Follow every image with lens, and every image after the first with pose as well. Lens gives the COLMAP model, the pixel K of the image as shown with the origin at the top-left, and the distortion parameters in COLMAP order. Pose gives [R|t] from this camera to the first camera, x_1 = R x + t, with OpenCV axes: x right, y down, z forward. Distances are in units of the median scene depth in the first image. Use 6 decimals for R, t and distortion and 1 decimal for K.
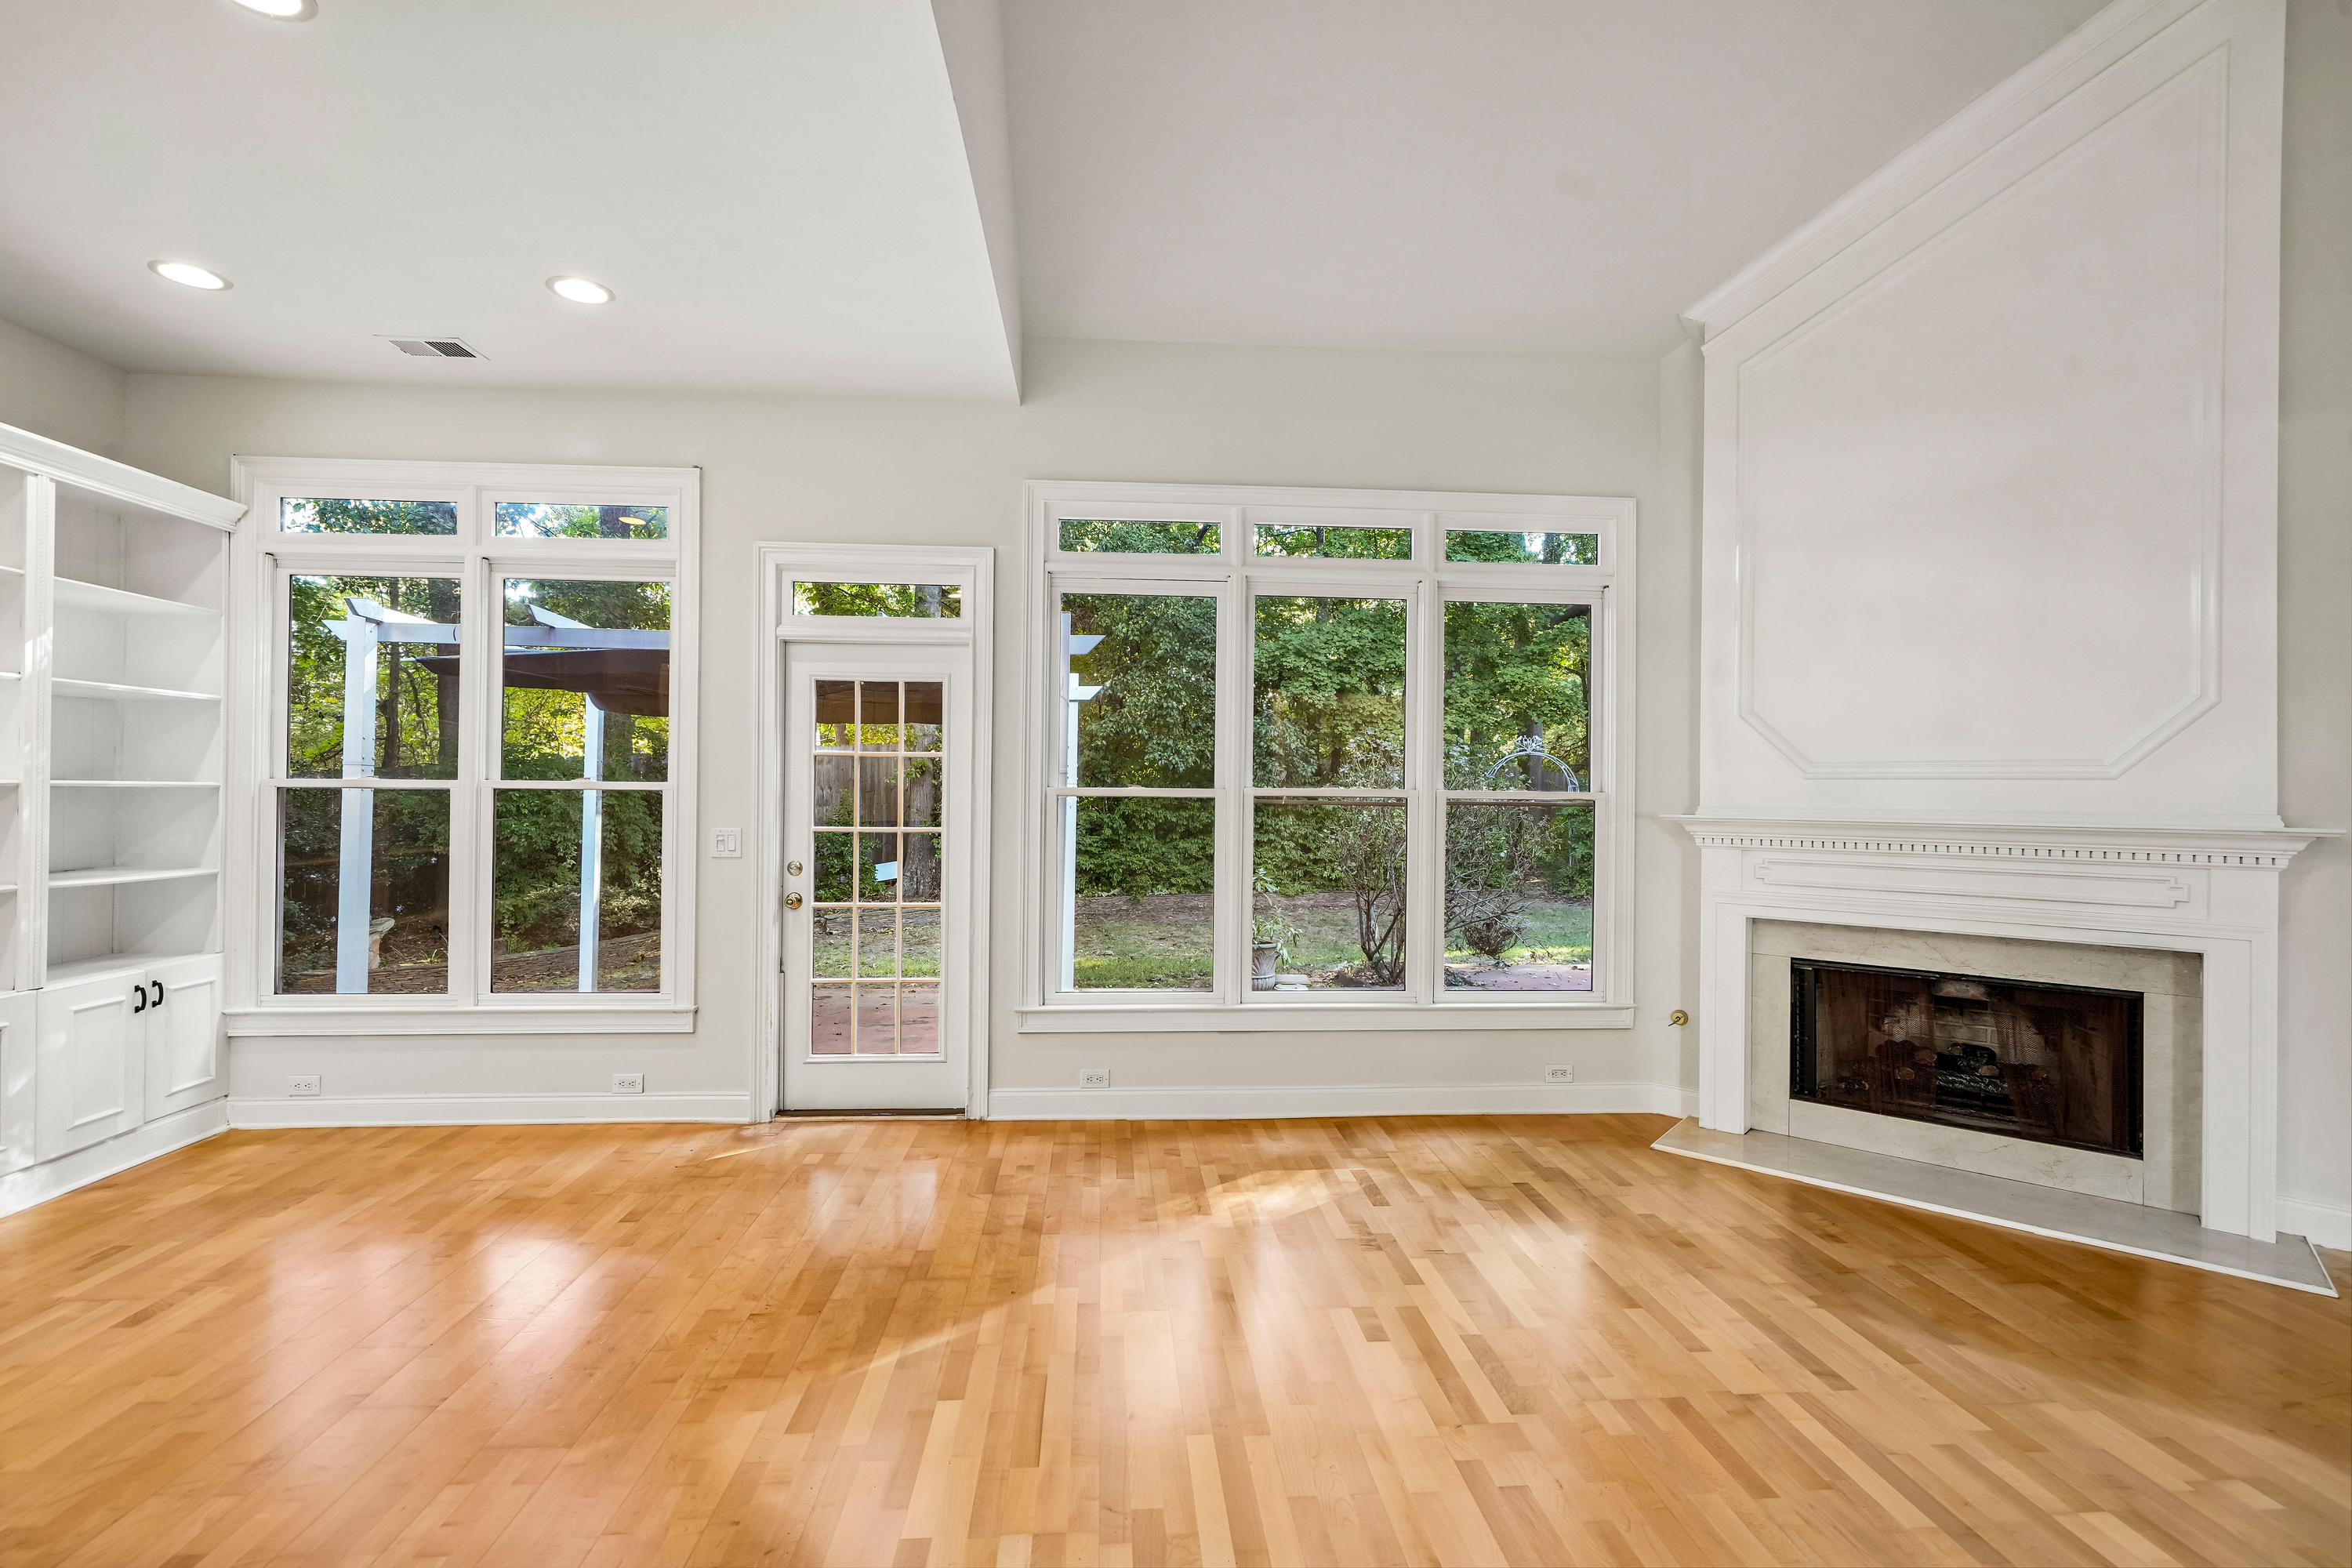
lens RADIAL K [[1056.5, 0, 1162.0], [0, 1056.5, 786.8], [0, 0, 1]] dist [-0.000415, -0.000368]
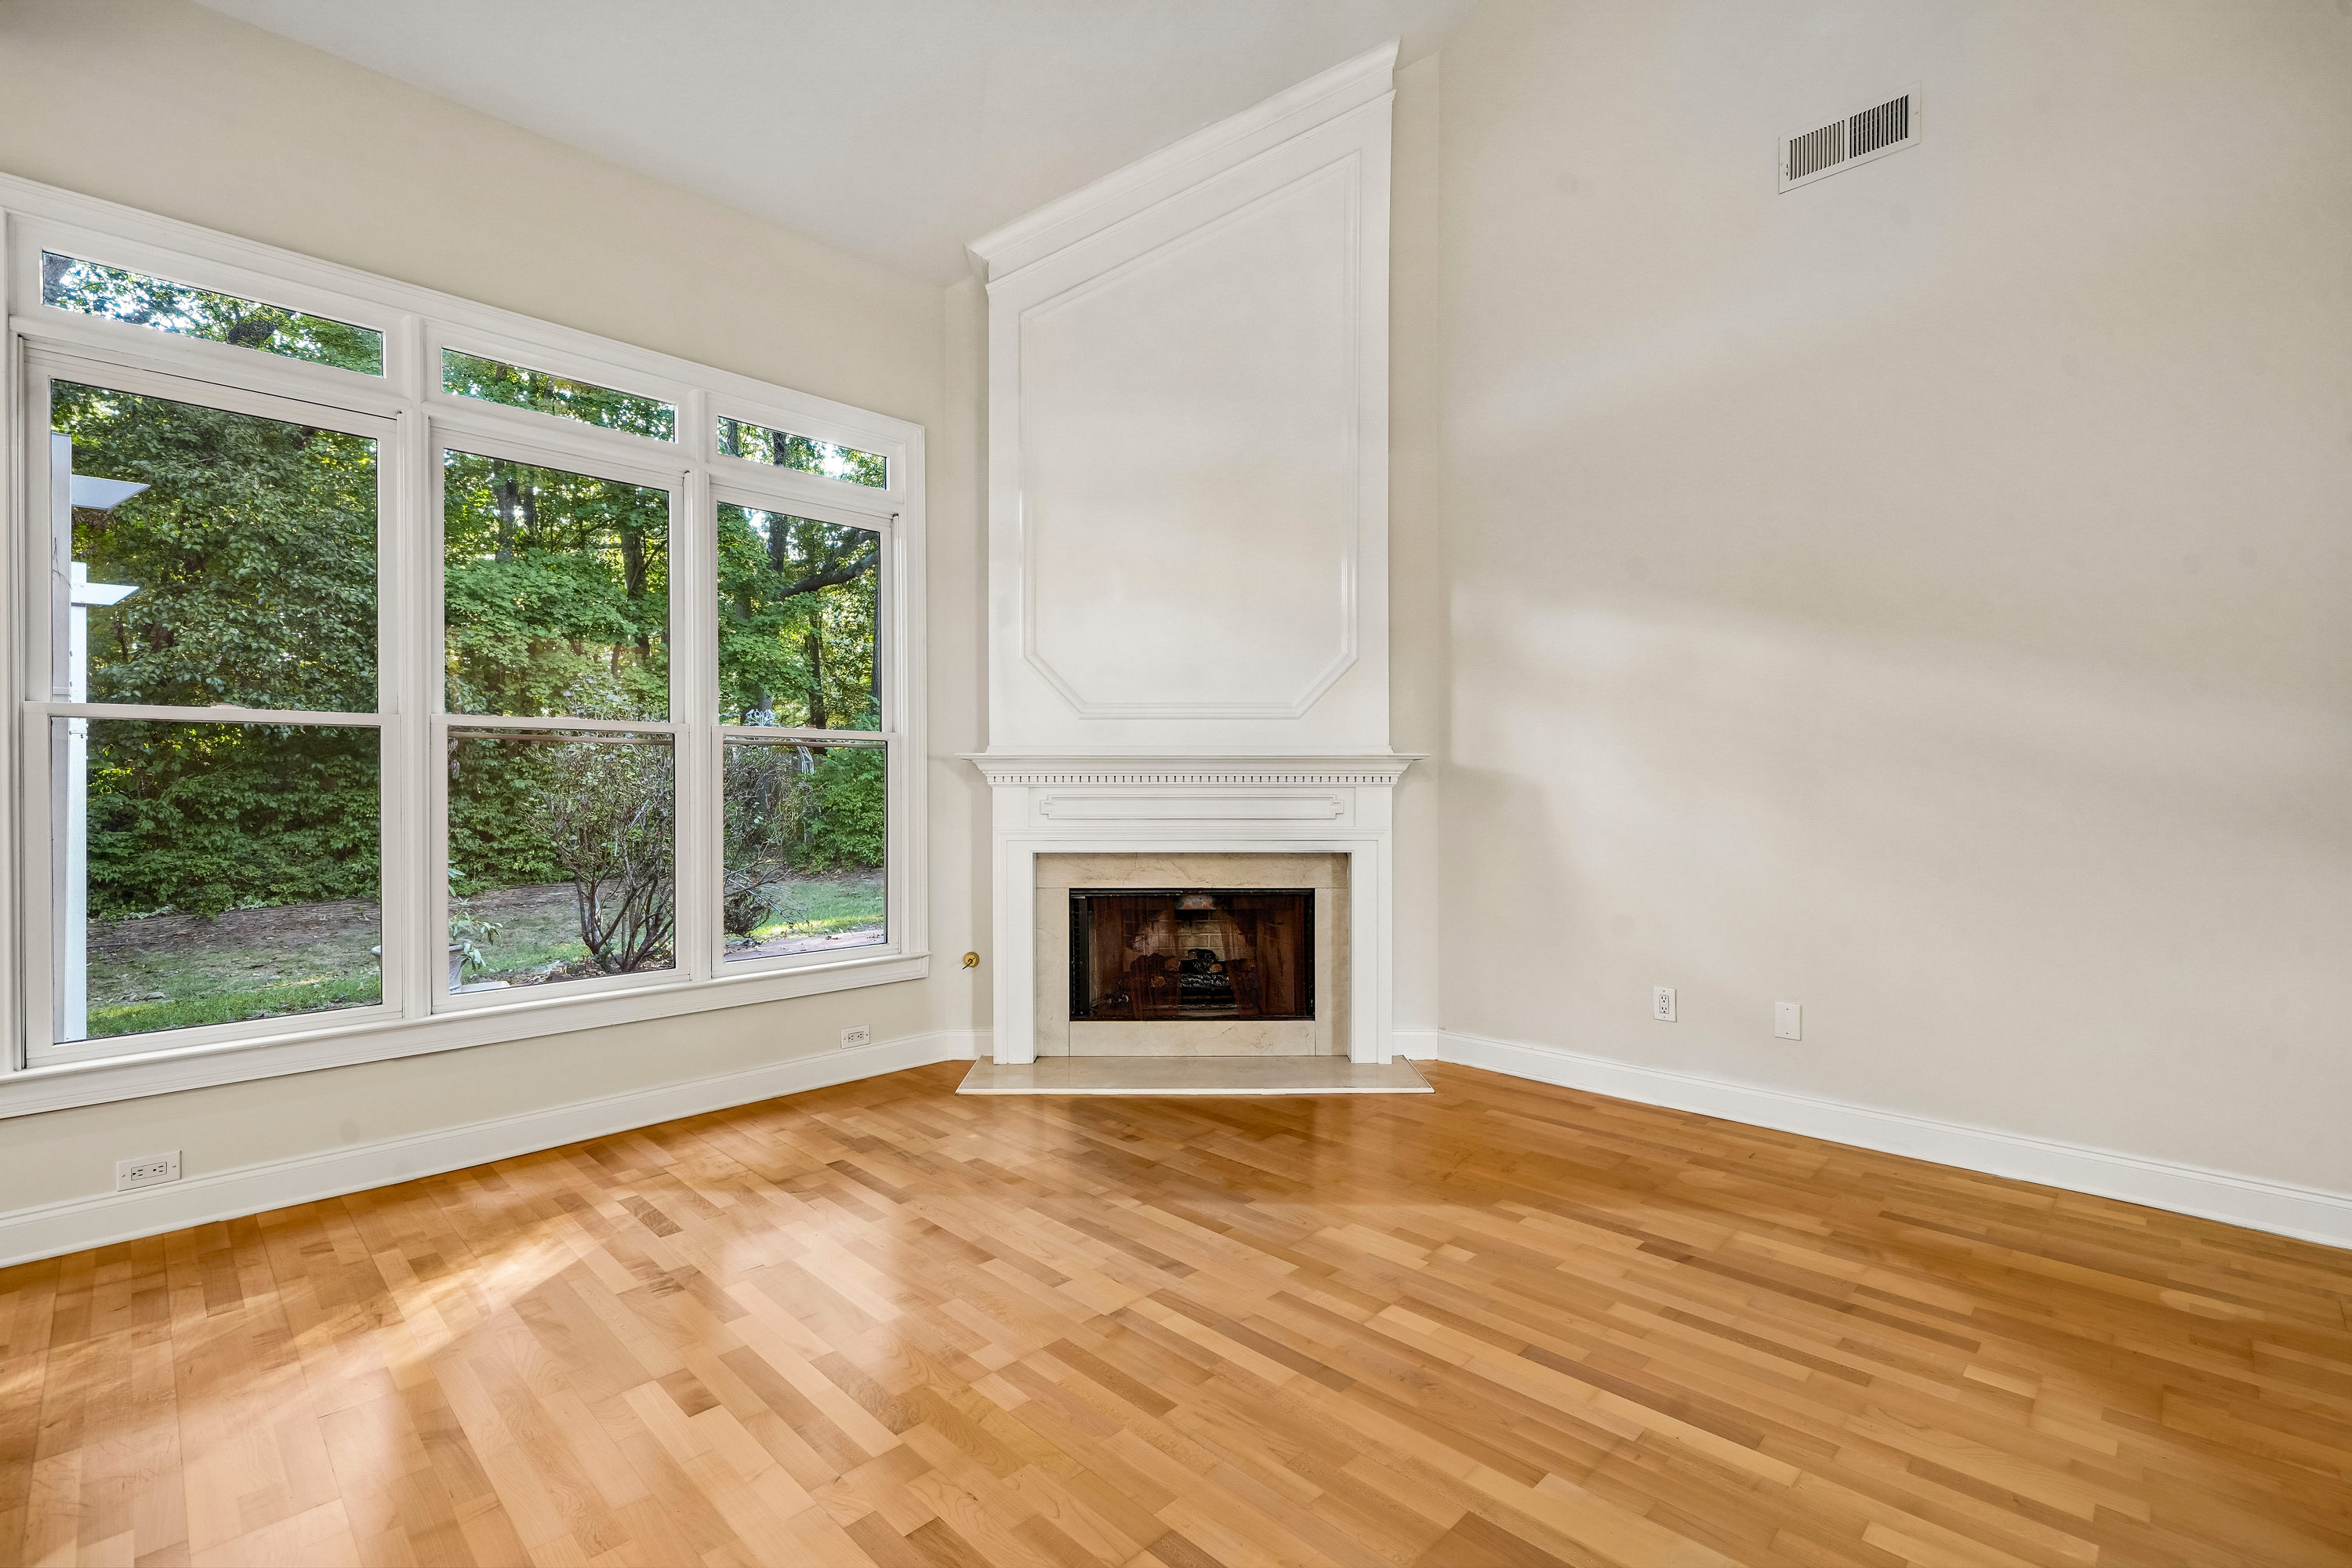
lens RADIAL K [[1056.5, 0, 1186.8], [0, 1056.5, 790.1], [0, 0, 1]] dist [-0.000415, -0.000368]
pose [[0.744769, -0.014884, 0.667156, -0.020709], [0.004643, 0.999843, 0.017123, 0.046524], [-0.667306, -0.009655, 0.744721, 0.137150]]
